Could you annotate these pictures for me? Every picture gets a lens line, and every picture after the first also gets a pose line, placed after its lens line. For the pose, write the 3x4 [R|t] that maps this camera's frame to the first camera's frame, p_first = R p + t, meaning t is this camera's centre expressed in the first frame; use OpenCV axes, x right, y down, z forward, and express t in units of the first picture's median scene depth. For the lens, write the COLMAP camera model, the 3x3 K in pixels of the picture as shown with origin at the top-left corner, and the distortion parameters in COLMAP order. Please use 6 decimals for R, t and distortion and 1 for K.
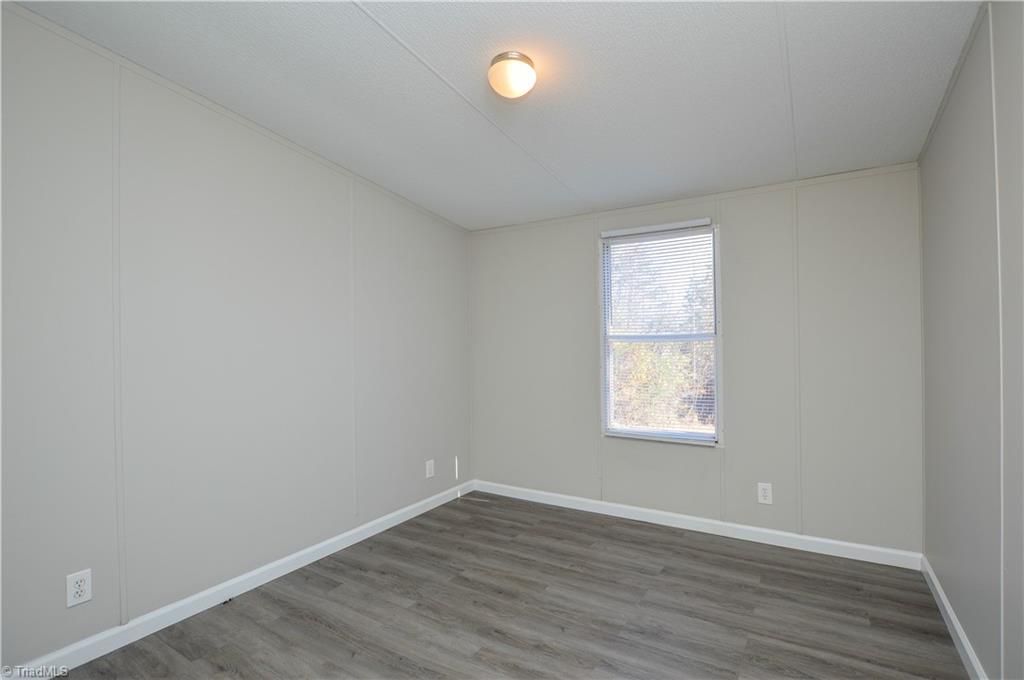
lens RADIAL K [[487.4, 0, 509.3], [0, 487.4, 340.8], [0, 0, 1]] dist [-0.020464, 0.000088]
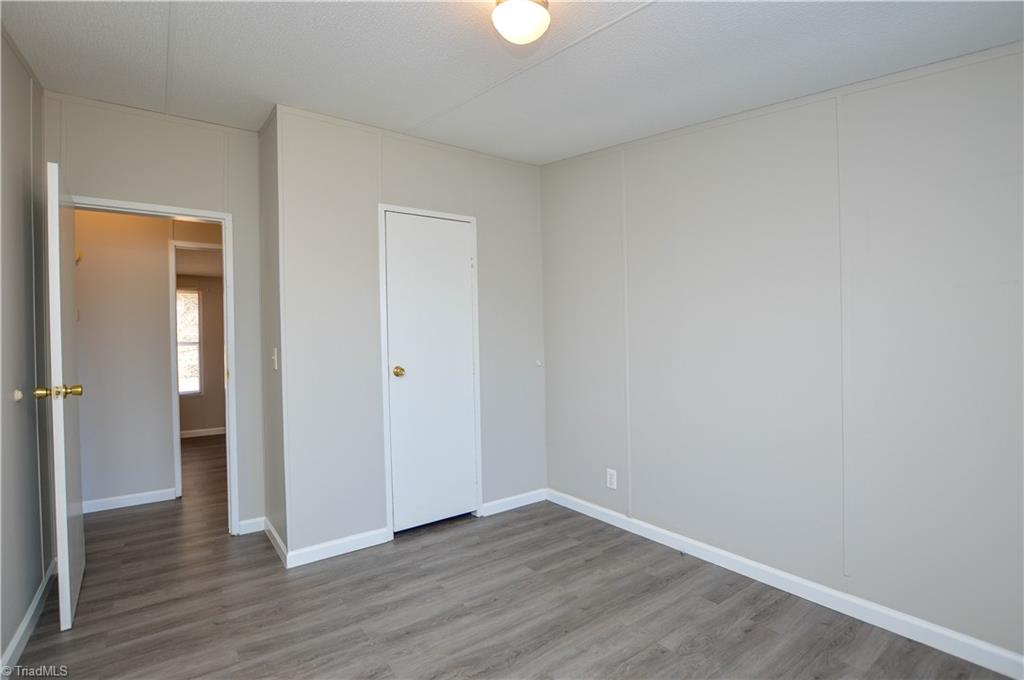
lens RADIAL K [[487.4, 0, 509.3], [0, 487.4, 340.8], [0, 0, 1]] dist [-0.020464, 0.000088]
pose [[-0.387319, 0.020882, -0.921709, 0.630412], [0.030387, 0.999489, 0.009875, -0.000379], [0.921445, -0.024183, -0.387755, 1.038435]]
